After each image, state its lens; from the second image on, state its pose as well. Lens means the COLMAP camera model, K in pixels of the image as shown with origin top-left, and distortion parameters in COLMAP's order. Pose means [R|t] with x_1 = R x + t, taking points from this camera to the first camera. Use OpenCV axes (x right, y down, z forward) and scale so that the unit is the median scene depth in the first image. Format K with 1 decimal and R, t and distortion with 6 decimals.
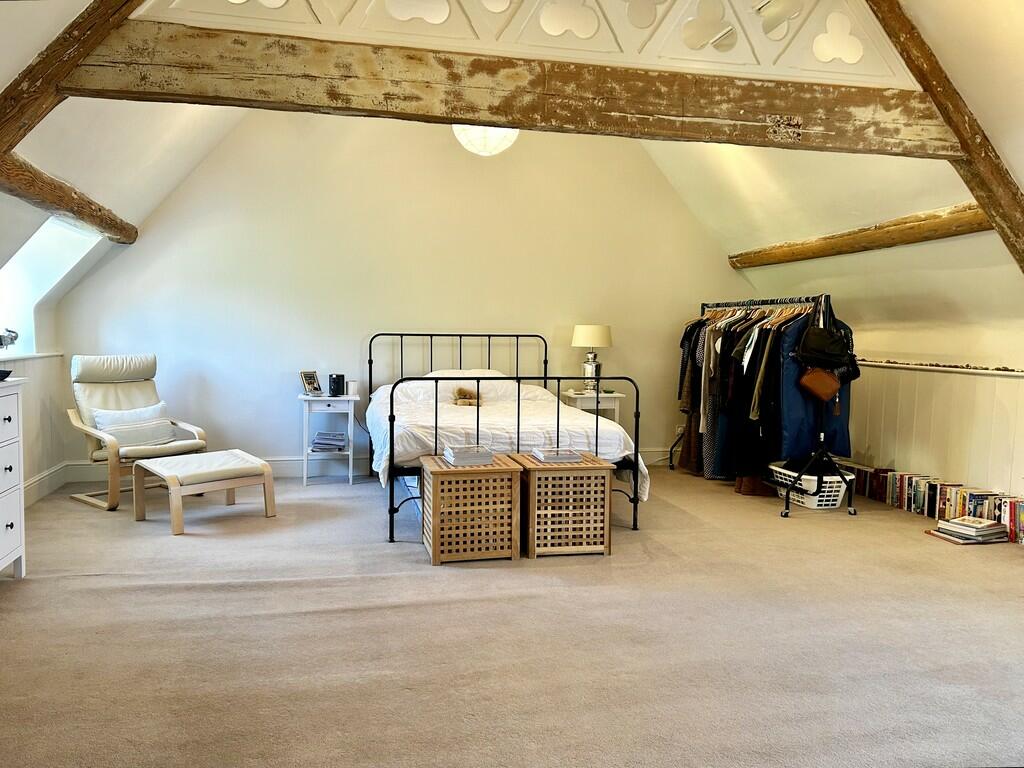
lens RADIAL K [[787.1, 0, 509.5], [0, 787.1, 389.9], [0, 0, 1]] dist [0.039367, -0.027826]
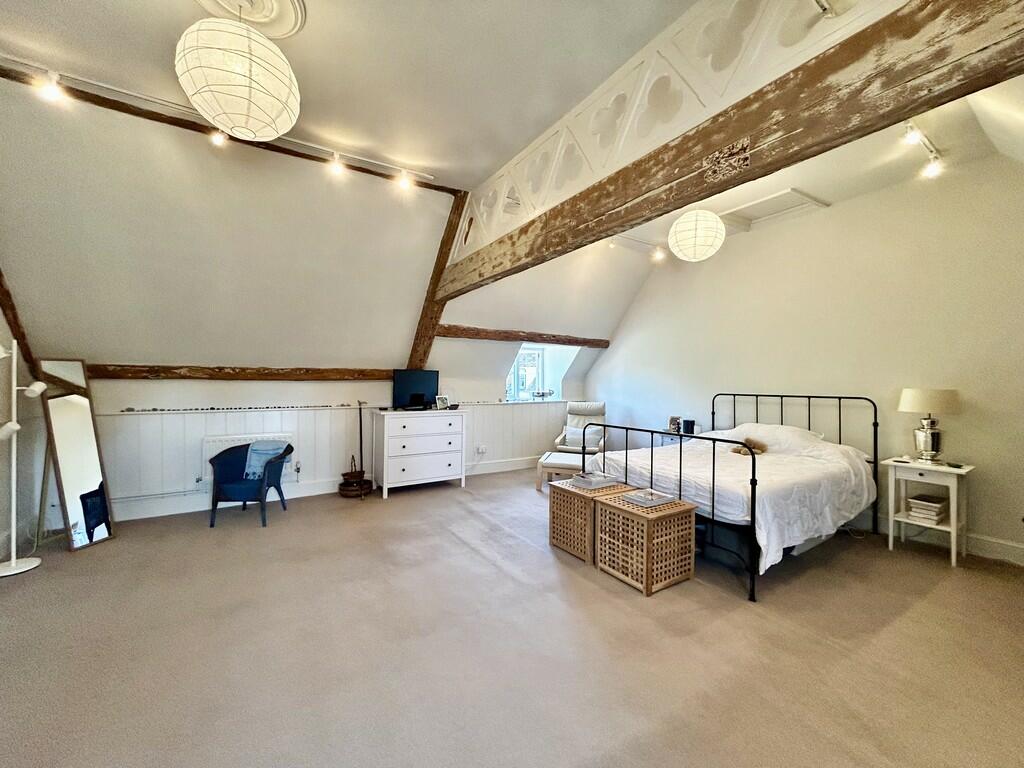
lens RADIAL K [[413.9, 0, 513.4], [0, 413.9, 380.7], [0, 0, 1]] dist [-0.004063, 0.000891]
pose [[0.332383, -0.010866, -0.943082, 0.640743], [-0.071692, 0.996749, -0.036751, -0.063496], [0.940416, 0.079827, 0.330523, 0.623992]]
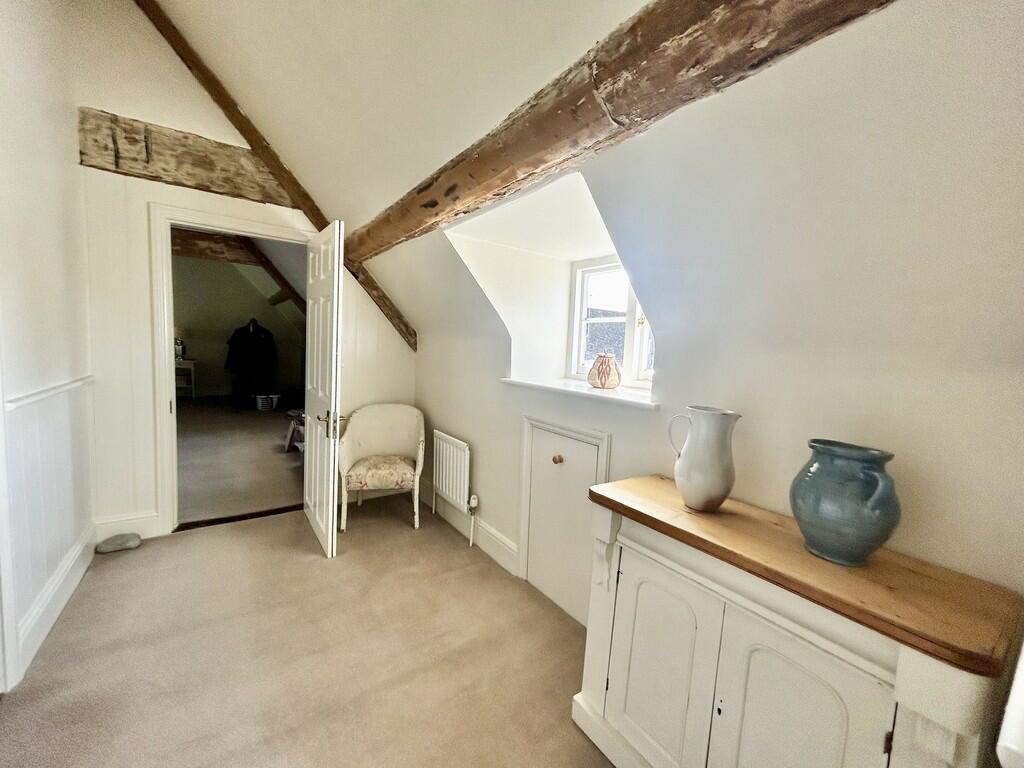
lens RADIAL K [[413.9, 0, 511.3], [0, 413.9, 382.7], [0, 0, 1]] dist [-0.004063, 0.000891]
pose [[0.928998, 0.002340, 0.370078, 0.833864], [-0.010292, 0.999757, 0.019512, 0.052865], [-0.369942, -0.021936, 0.928796, -0.557474]]
